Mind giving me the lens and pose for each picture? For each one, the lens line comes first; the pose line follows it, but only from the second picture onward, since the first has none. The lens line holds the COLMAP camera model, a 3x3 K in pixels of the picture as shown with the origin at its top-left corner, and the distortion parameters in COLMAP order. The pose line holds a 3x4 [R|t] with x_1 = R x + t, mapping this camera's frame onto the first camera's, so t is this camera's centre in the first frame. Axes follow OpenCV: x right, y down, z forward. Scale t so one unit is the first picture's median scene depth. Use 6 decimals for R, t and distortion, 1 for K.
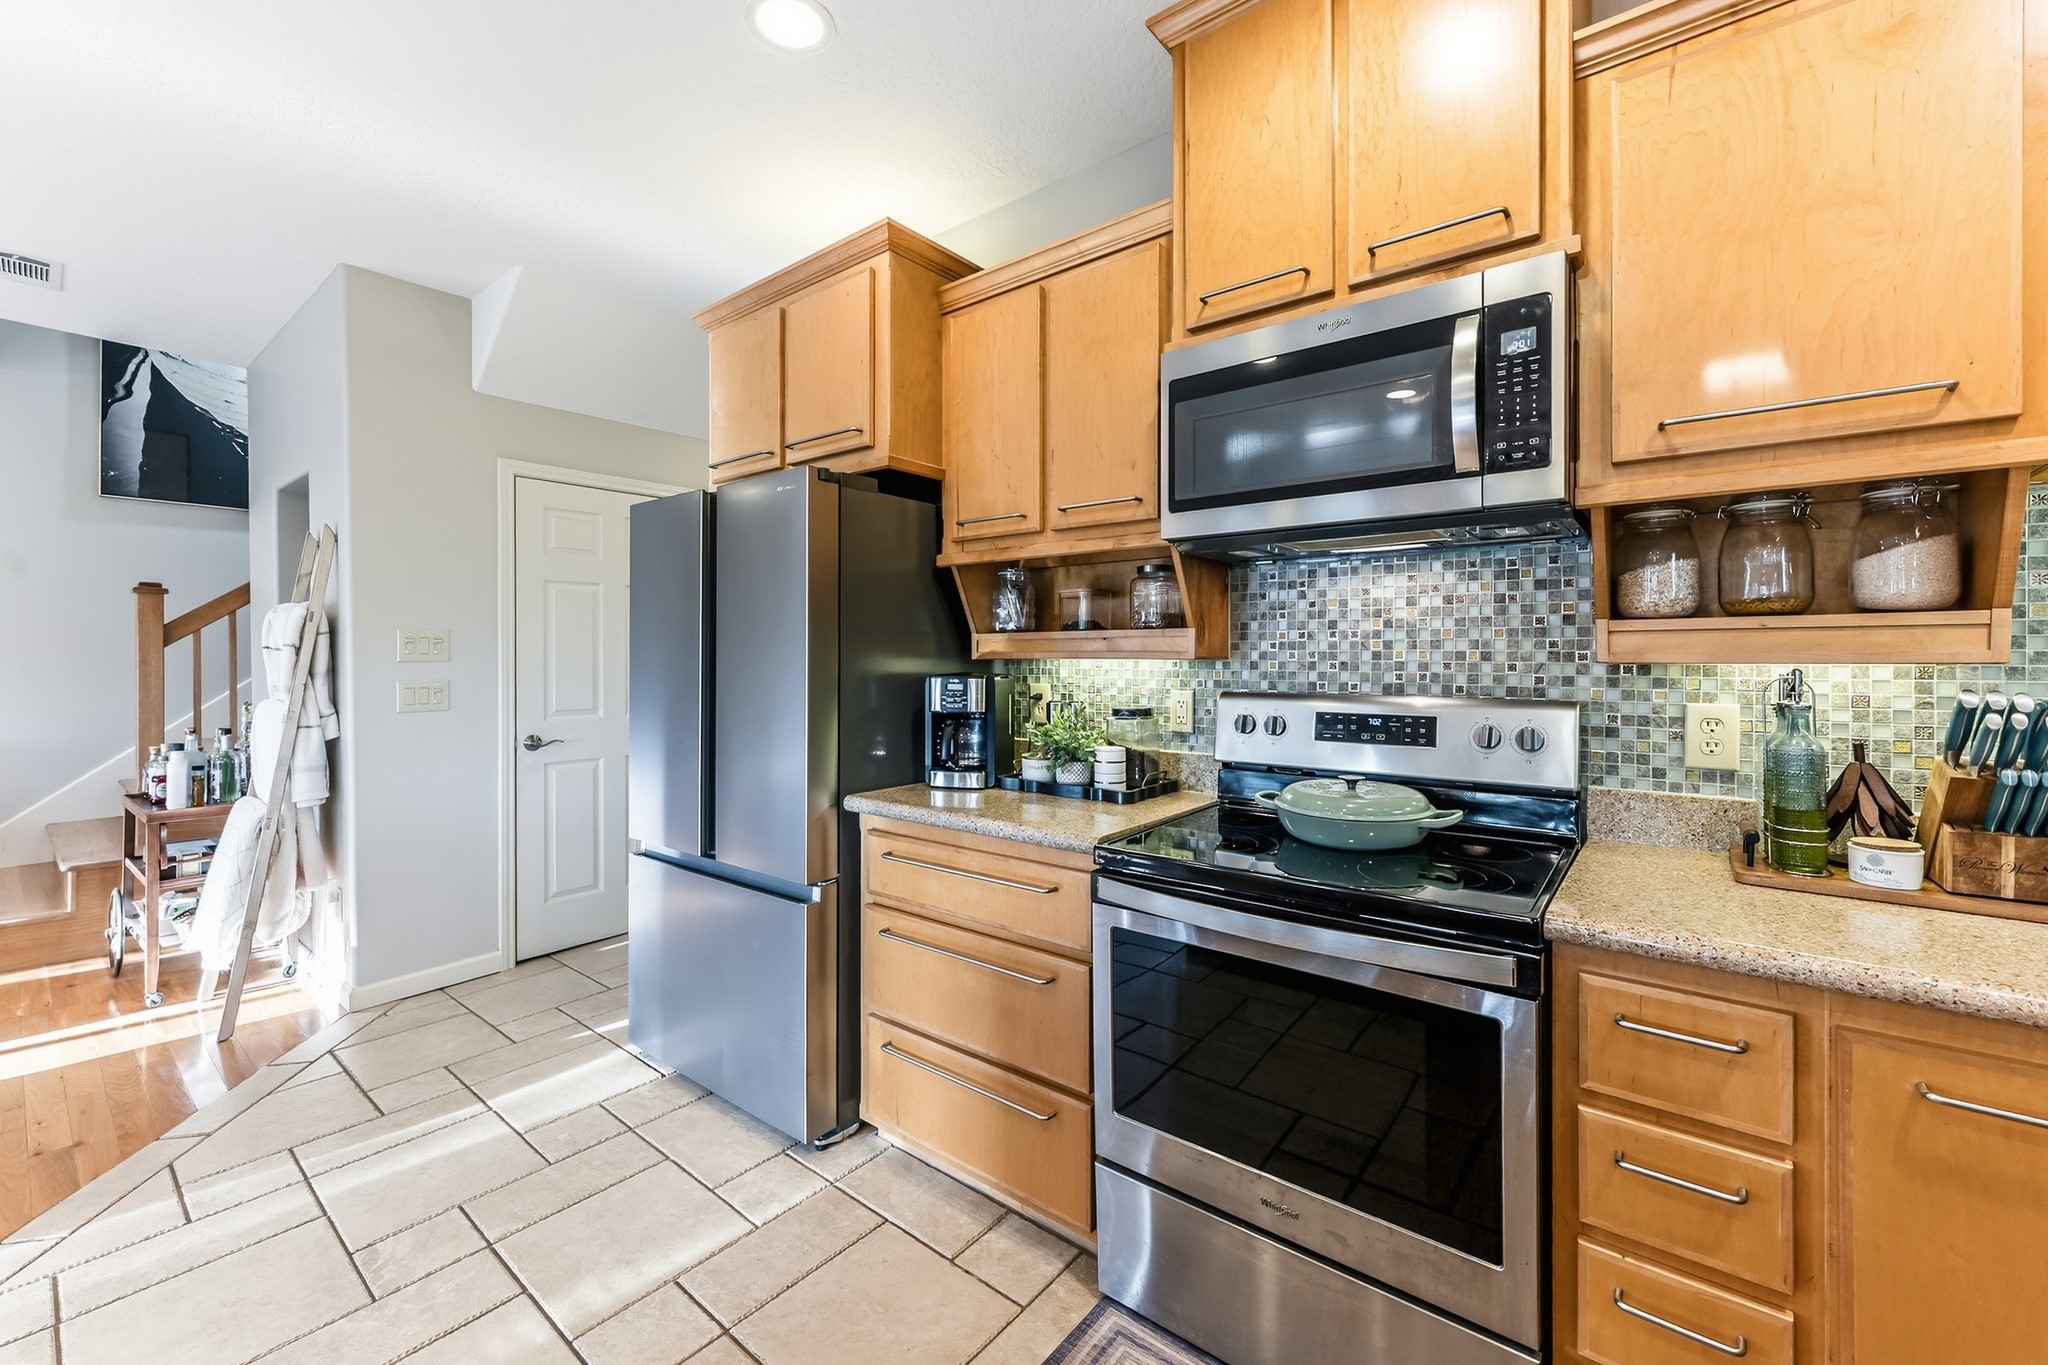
lens RADIAL K [[828.6, 0, 1022.6], [0, 828.6, 658.5], [0, 0, 1]] dist [-0.003341, 0.000435]
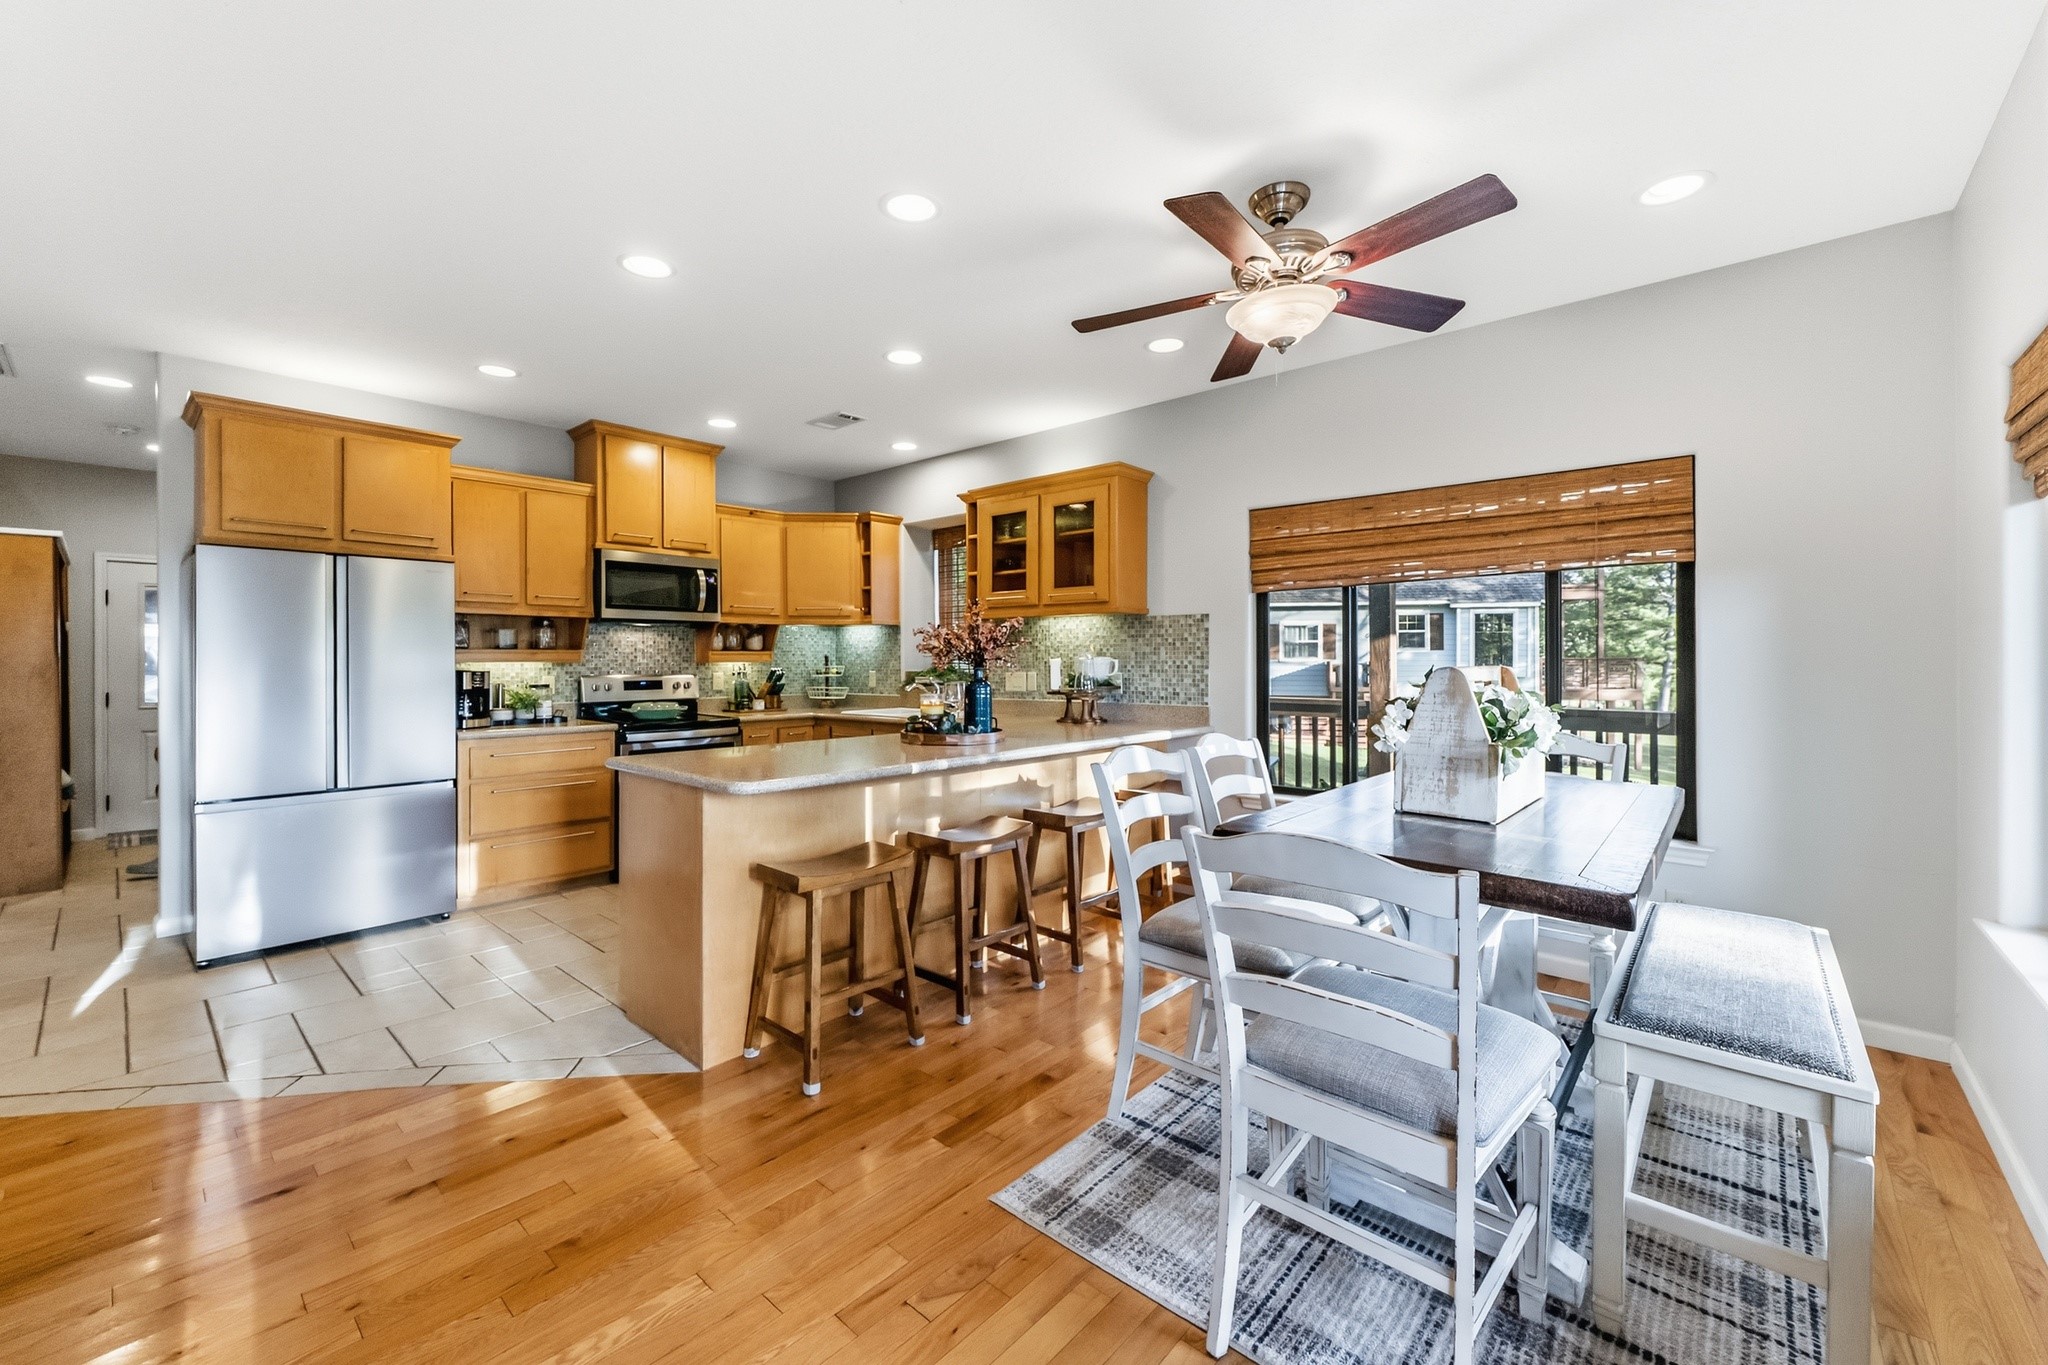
lens RADIAL K [[828.6, 0, 1017.3], [0, 828.6, 660.1], [0, 0, 1]] dist [-0.003341, 0.000435]
pose [[0.057001, 0.005240, 0.998360, -2.530387], [0.007116, 0.999959, -0.005655, 0.021906], [-0.998349, 0.007426, 0.056961, -0.523670]]
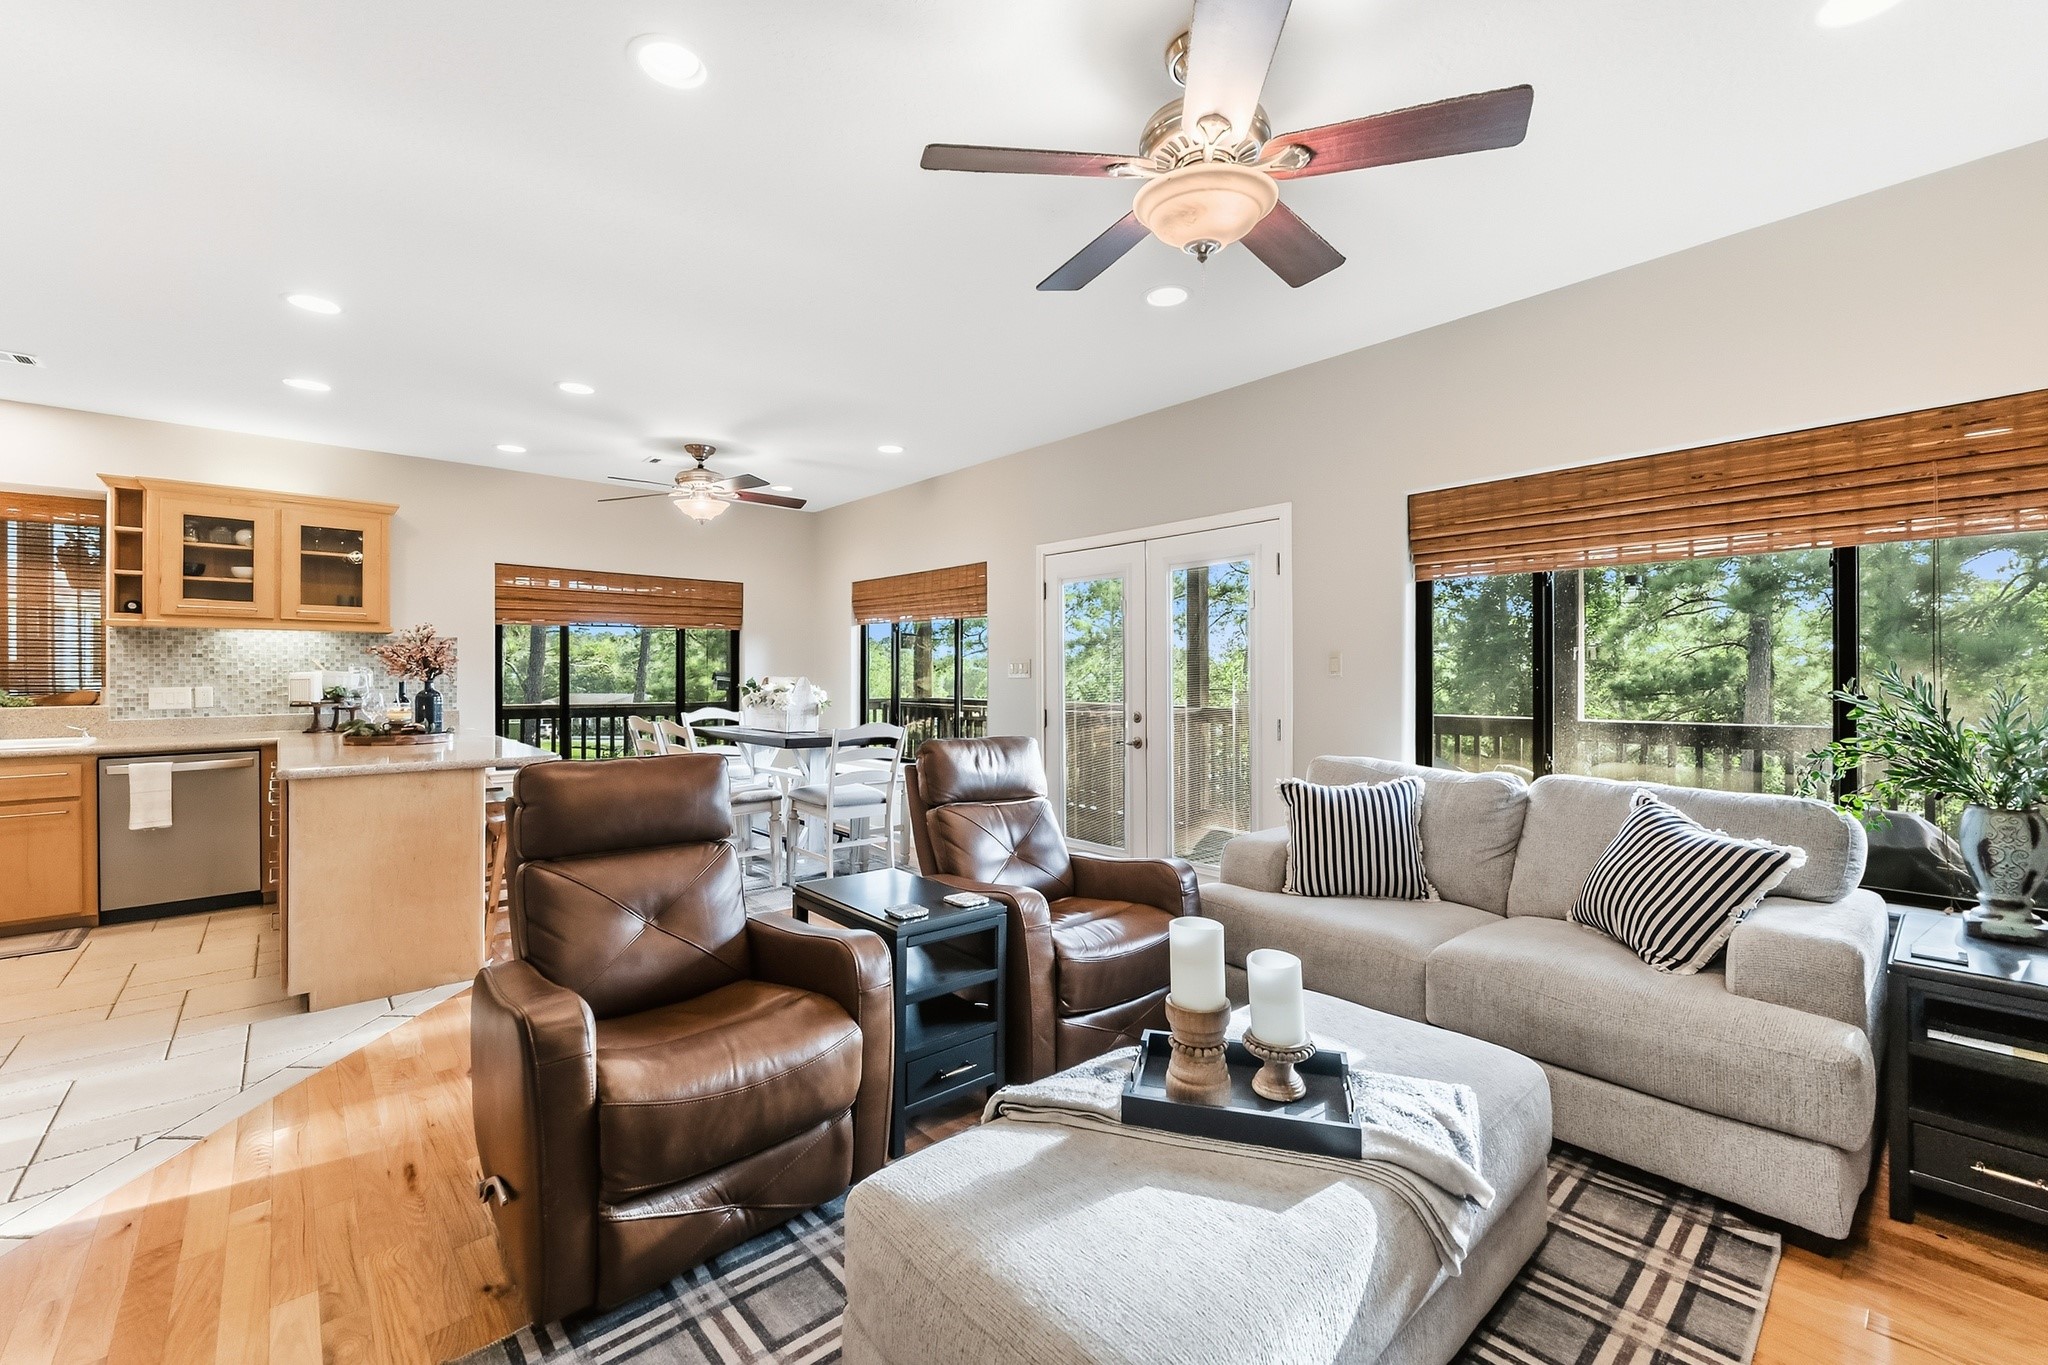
lens RADIAL K [[828.6, 0, 1012.4], [0, 828.6, 674.3], [0, 0, 1]] dist [-0.003341, 0.000435]
pose [[-0.985898, 0.002520, 0.167327, -2.652040], [0.003702, 0.999970, 0.006748, -0.000701], [-0.167305, 0.007272, -0.985878, 1.827824]]
